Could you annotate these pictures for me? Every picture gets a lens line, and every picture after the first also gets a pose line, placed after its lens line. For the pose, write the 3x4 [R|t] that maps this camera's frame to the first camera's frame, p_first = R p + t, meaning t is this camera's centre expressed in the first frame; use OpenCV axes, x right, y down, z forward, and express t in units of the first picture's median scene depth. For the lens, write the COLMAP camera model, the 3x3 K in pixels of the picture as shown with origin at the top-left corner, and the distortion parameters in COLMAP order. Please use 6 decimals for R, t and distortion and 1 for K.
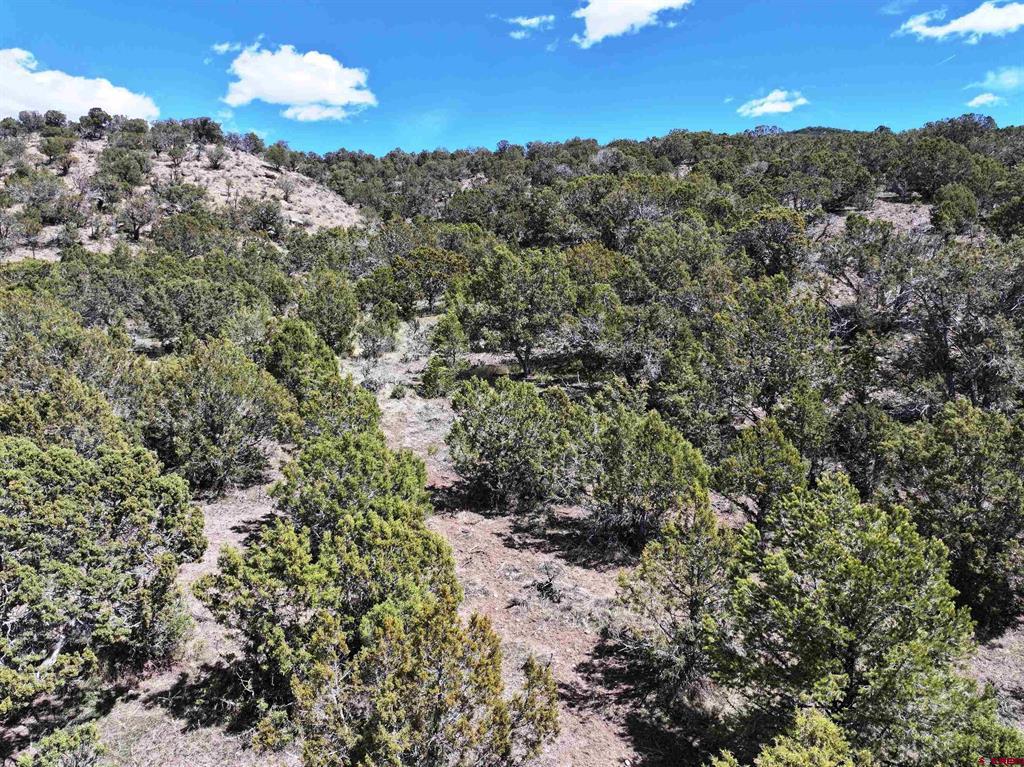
lens RADIAL K [[717.9, 0, 515.0], [0, 717.9, 380.7], [0, 0, 1]] dist [-0.006163, 0.024044]
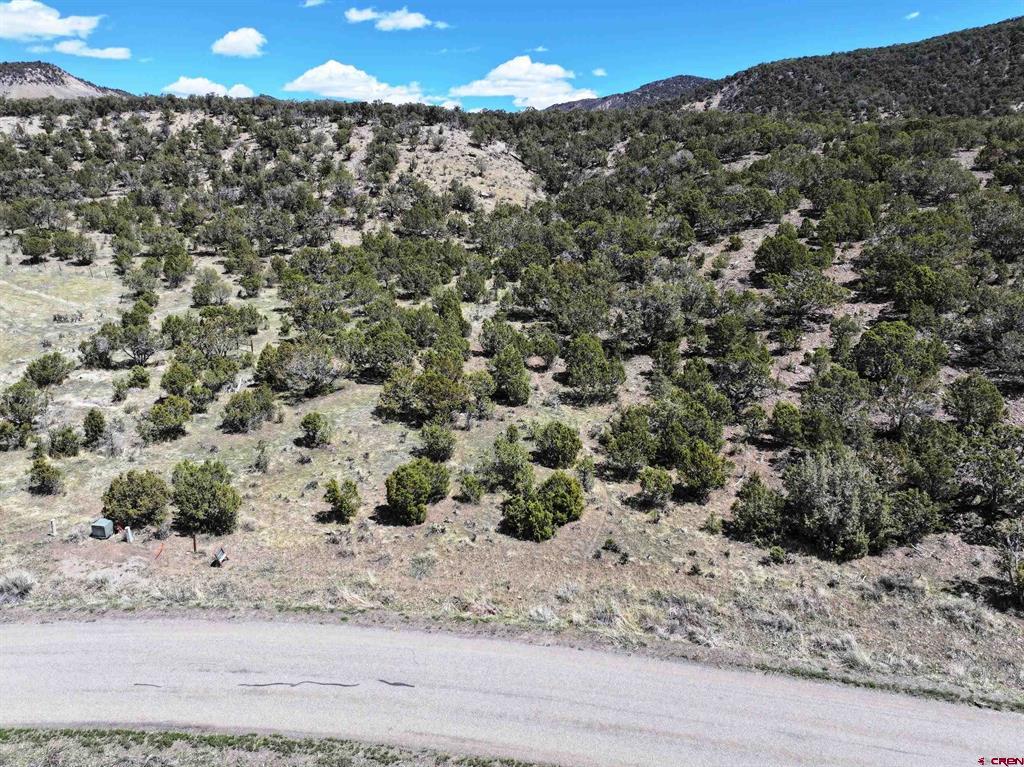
lens RADIAL K [[717.9, 0, 515.0], [0, 717.9, 380.7], [0, 0, 1]] dist [-0.006163, 0.024044]
pose [[0.956118, 0.073995, -0.283484, 0.440827], [-0.036317, 0.990052, 0.135936, -0.078746], [0.290722, -0.119676, 0.949294, -0.959581]]
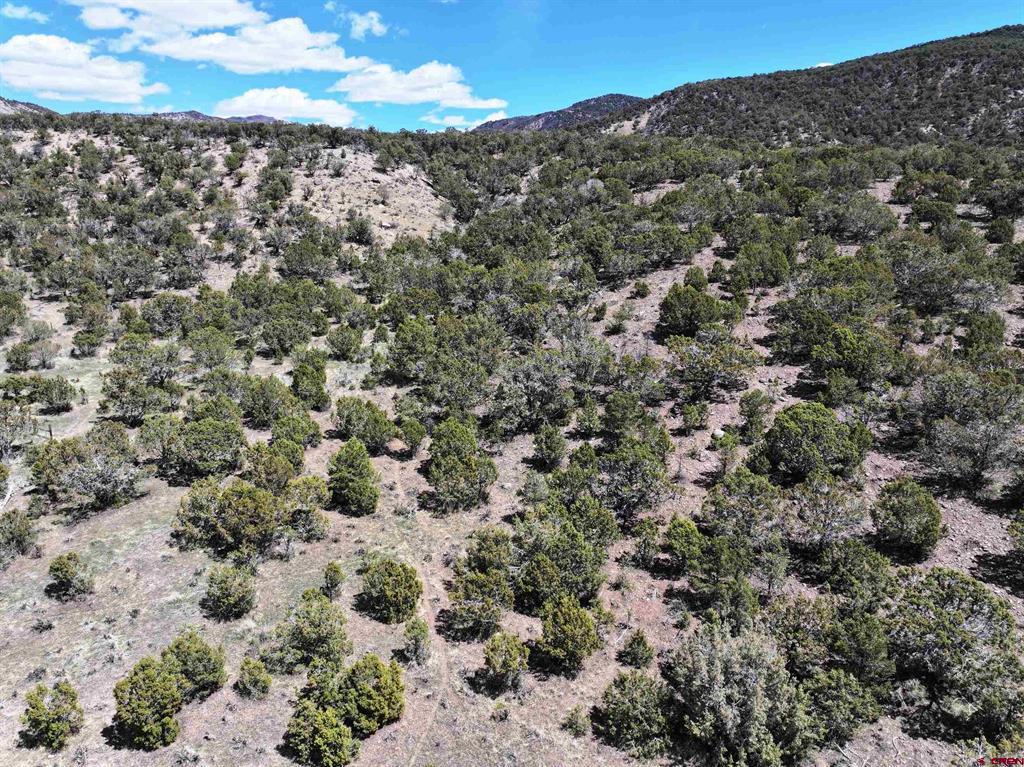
lens RADIAL K [[719.7, 0, 515.2], [0, 719.7, 376.7], [0, 0, 1]] dist [-0.002631, 0.020807]
pose [[0.977350, 0.044209, -0.206960, 0.498534], [-0.022145, 0.993933, 0.107735, -0.166670], [0.210467, -0.100712, 0.972399, -0.700719]]
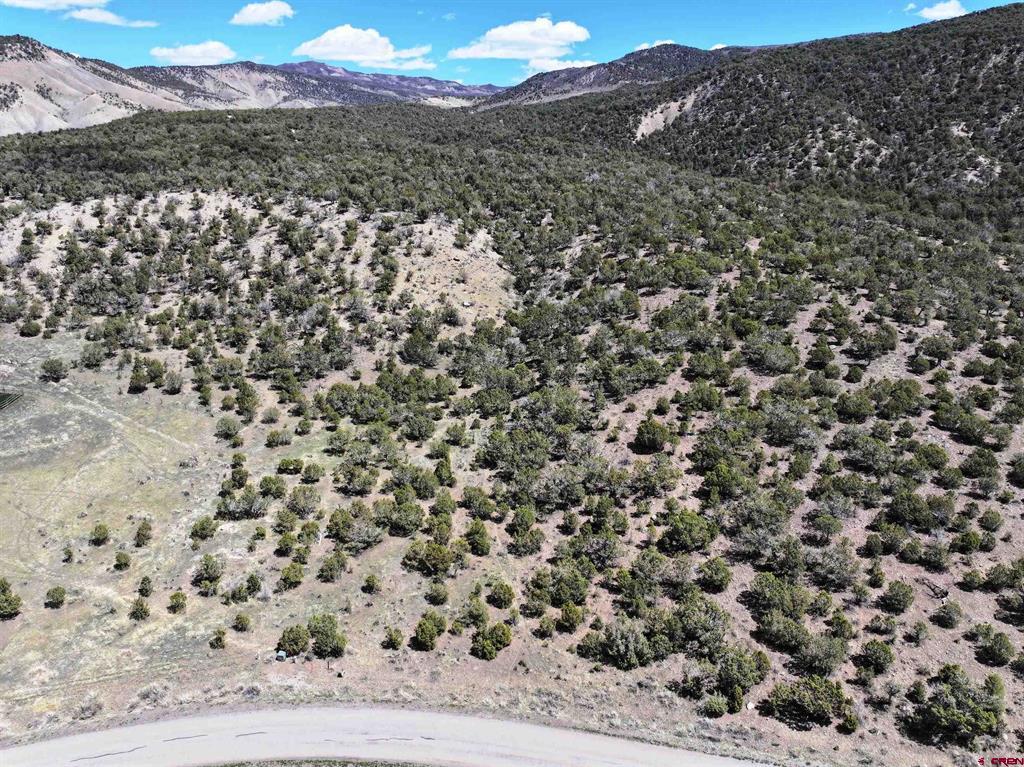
lens RADIAL K [[719.7, 0, 515.2], [0, 719.7, 376.7], [0, 0, 1]] dist [-0.002631, 0.020807]
pose [[0.961347, 0.079458, -0.263626, 0.713456], [-0.031148, 0.982693, 0.182602, -0.777791], [0.273573, -0.167333, 0.947184, -1.713006]]
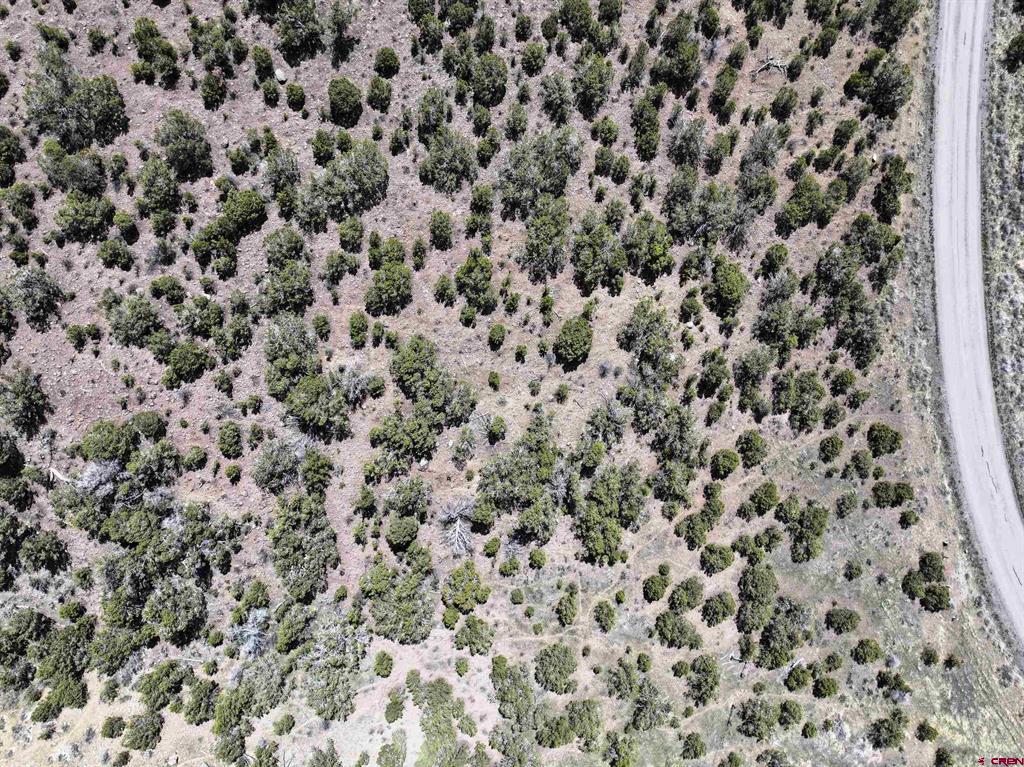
lens RADIAL K [[717.9, 0, 515.0], [0, 717.9, 380.7], [0, 0, 1]] dist [-0.006163, 0.024044]
pose [[-0.018791, -0.999790, 0.008214, 0.413664], [0.129582, 0.005710, 0.991552, -2.026958], [-0.991391, 0.019697, 0.129447, 0.629715]]
